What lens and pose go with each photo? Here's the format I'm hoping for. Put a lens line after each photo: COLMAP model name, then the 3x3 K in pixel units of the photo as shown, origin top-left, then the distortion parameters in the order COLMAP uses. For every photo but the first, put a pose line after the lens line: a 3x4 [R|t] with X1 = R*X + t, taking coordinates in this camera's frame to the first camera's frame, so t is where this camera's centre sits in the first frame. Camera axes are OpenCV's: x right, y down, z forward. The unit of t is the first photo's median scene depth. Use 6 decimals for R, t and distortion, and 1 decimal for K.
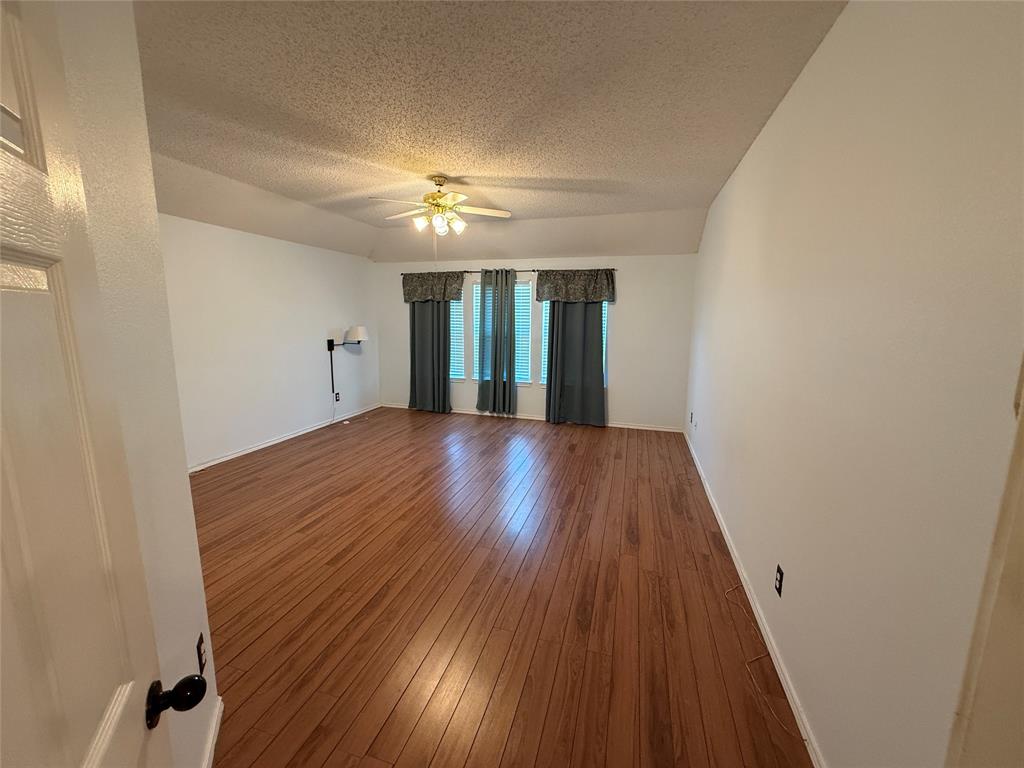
lens RADIAL K [[405.8, 0, 512.0], [0, 405.8, 384.0], [0, 0, 1]] dist [0.002242, -0.000149]
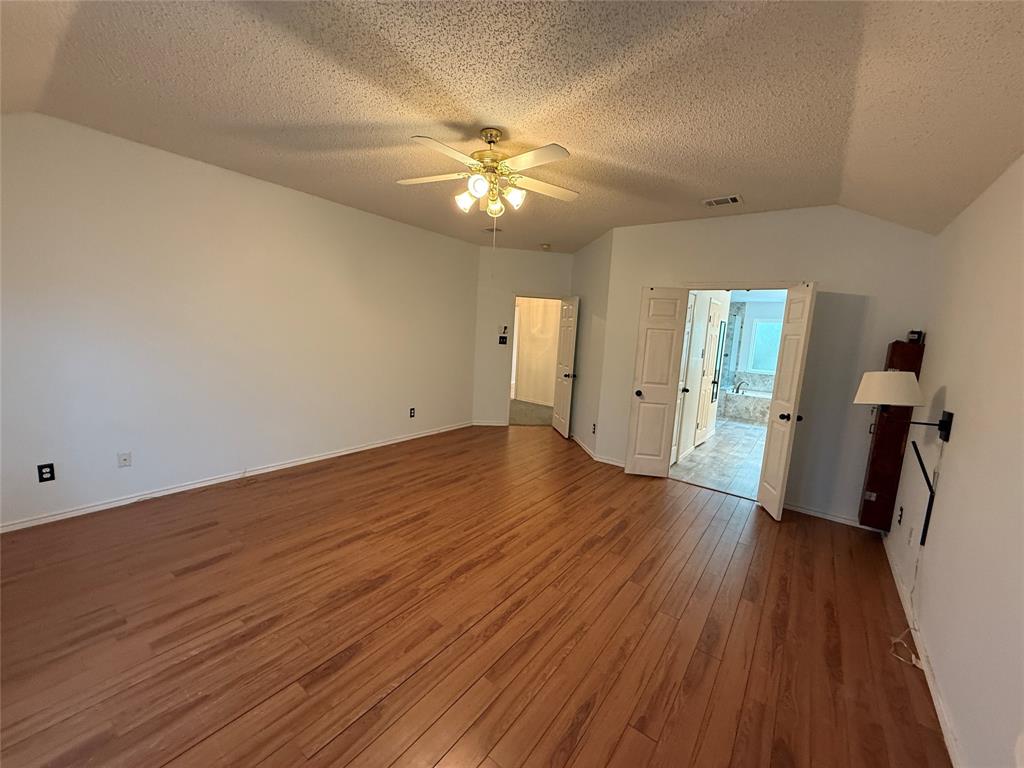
lens RADIAL K [[405.8, 0, 512.0], [0, 405.8, 384.0], [0, 0, 1]] dist [0.002242, -0.000149]
pose [[-0.938512, -0.105970, 0.328582, -0.490899], [-0.007611, 0.957848, 0.287175, -0.286319], [-0.345163, 0.267016, -0.899758, 1.737784]]
